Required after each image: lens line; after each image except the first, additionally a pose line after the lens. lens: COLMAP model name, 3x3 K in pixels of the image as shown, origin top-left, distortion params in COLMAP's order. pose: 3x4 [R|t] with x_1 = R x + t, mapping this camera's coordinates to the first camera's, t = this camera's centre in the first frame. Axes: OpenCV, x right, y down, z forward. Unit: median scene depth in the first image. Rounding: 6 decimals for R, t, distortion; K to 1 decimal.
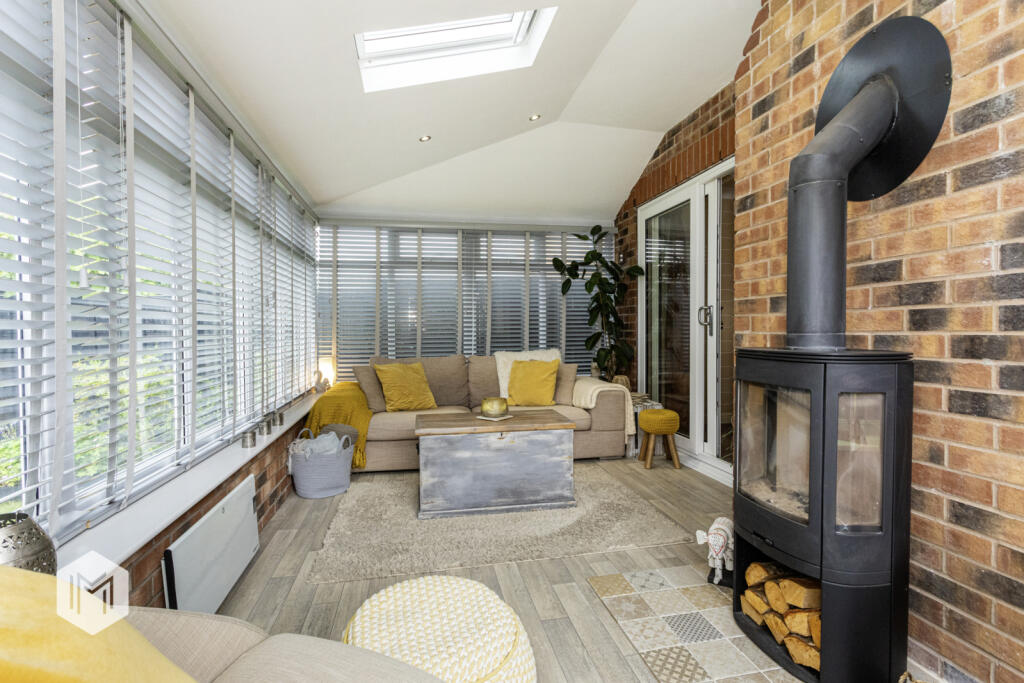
lens RADIAL K [[479.8, 0, 508.5], [0, 479.8, 339.2], [0, 0, 1]] dist [-0.001985, -0.000234]
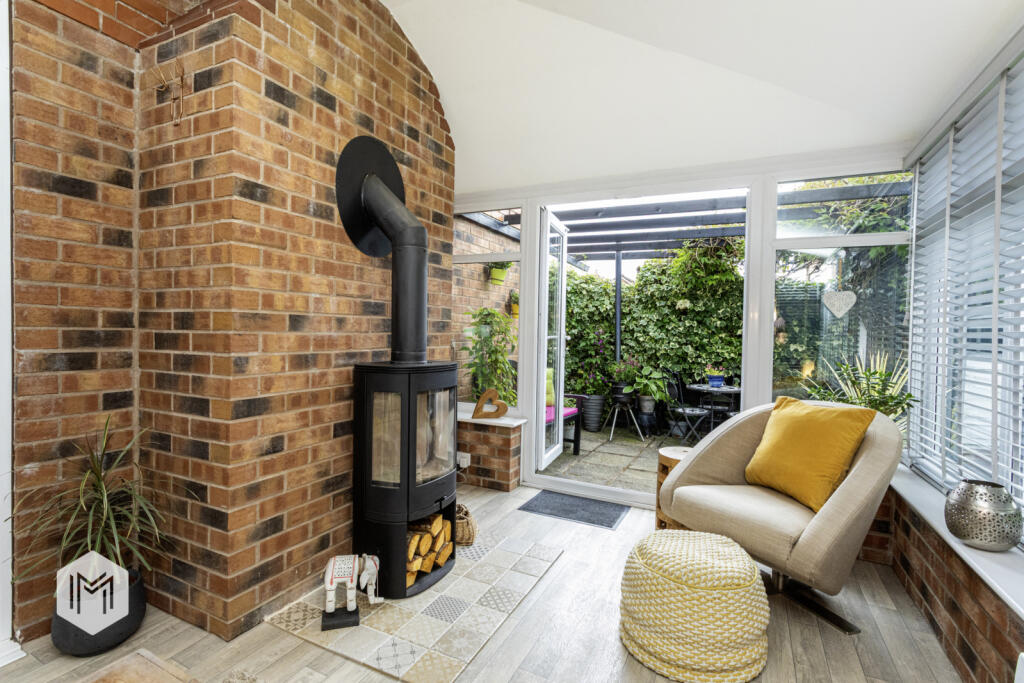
lens RADIAL K [[479.8, 0, 509.6], [0, 479.8, 339.6], [0, 0, 1]] dist [-0.001985, -0.000234]
pose [[-0.797086, -0.022230, 0.603456, -0.344664], [-0.004692, 0.999520, 0.030622, -0.069505], [-0.603847, 0.021577, -0.796808, 1.476857]]
